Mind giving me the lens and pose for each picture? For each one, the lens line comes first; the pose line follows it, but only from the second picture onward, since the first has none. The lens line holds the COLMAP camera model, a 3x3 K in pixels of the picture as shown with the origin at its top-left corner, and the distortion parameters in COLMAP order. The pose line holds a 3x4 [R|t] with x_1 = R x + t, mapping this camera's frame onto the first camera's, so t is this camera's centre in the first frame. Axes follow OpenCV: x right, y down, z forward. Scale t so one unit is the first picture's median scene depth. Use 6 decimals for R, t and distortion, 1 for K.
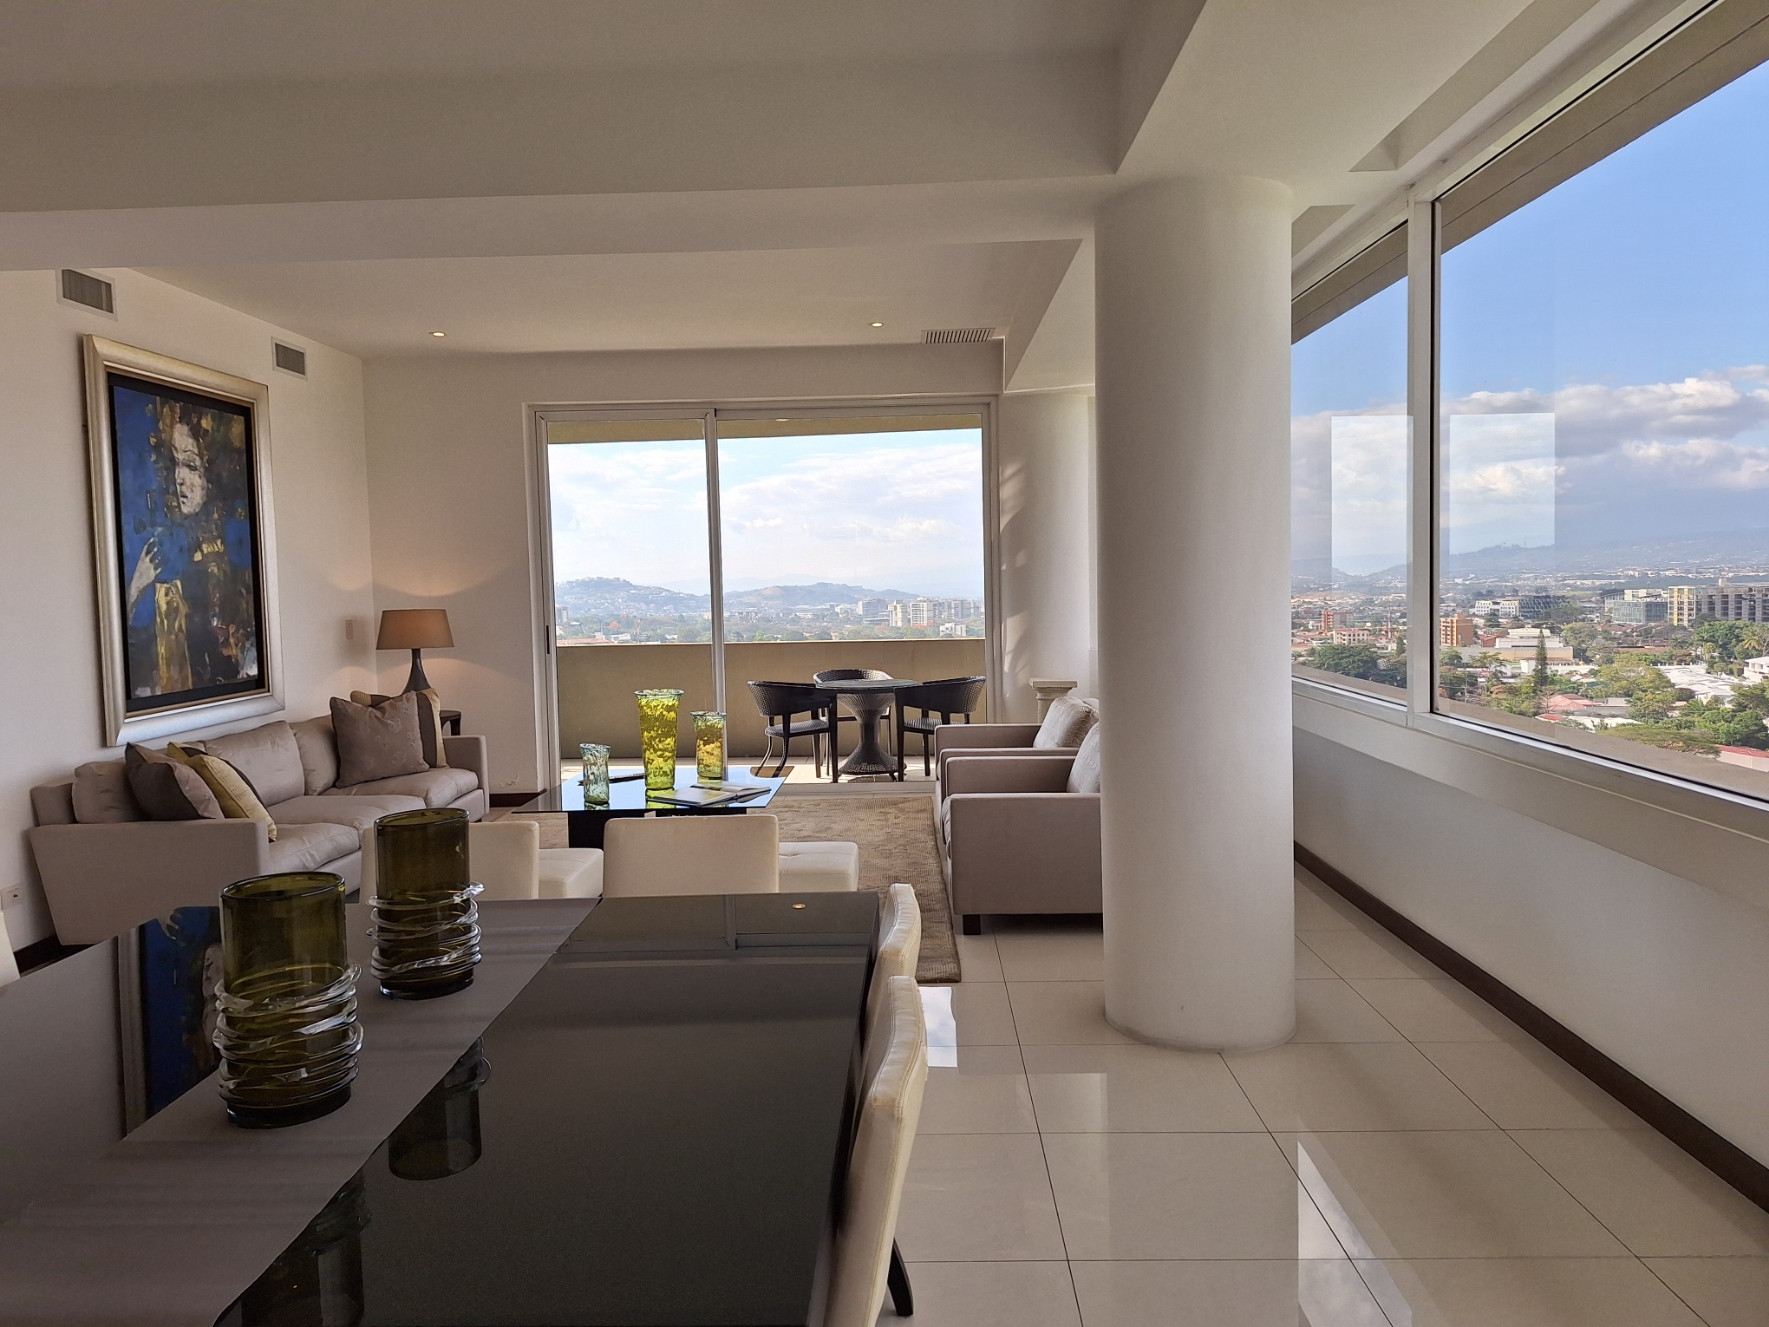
lens RADIAL K [[1206.1, 0, 860.9], [0, 1206.1, 659.1], [0, 0, 1]] dist [-0.006709, -0.003634]
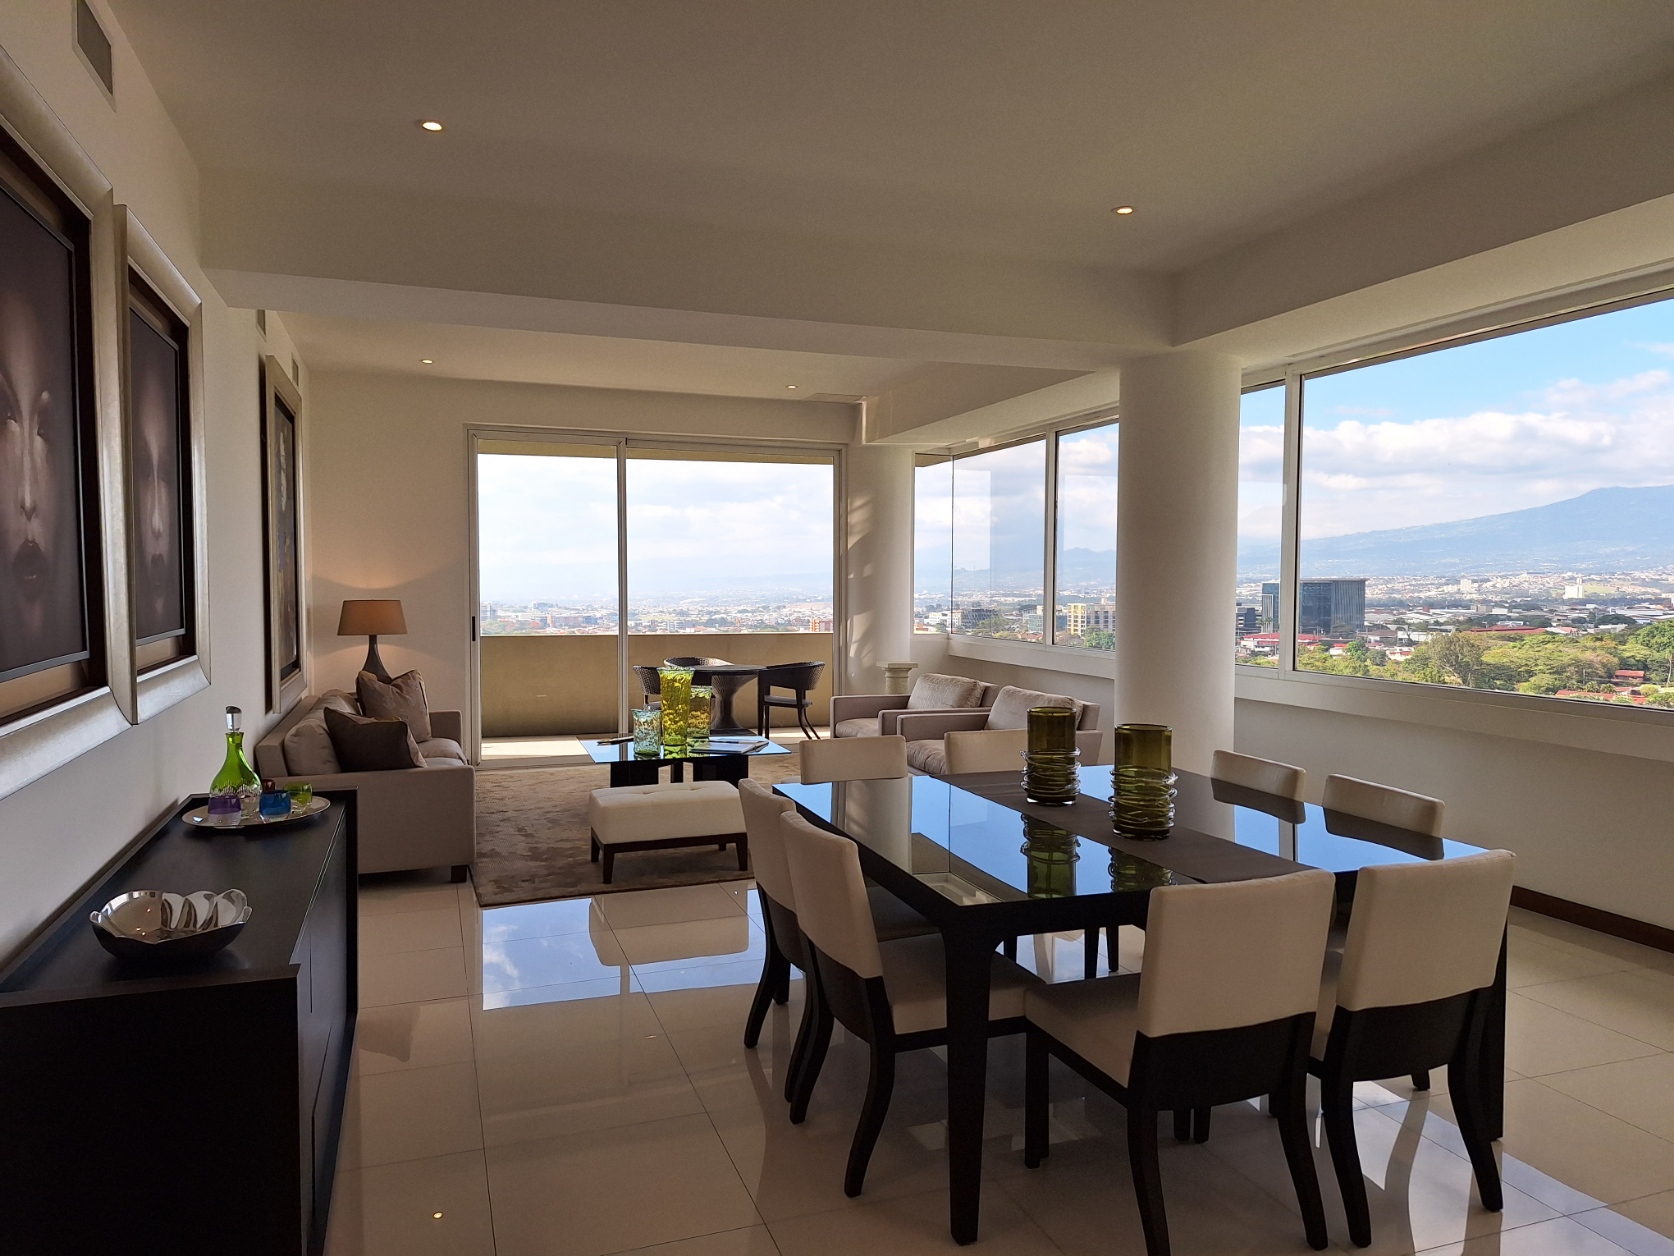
lens RADIAL K [[1143.4, 0, 837.0], [0, 1143.4, 628.0], [0, 0, 1]] dist [0.000811, -0.001380]
pose [[0.920957, 0.010768, 0.389516, -0.365282], [0.001008, 0.999549, -0.030016, 0.016046], [-0.389664, 0.028036, 0.920530, -0.120367]]
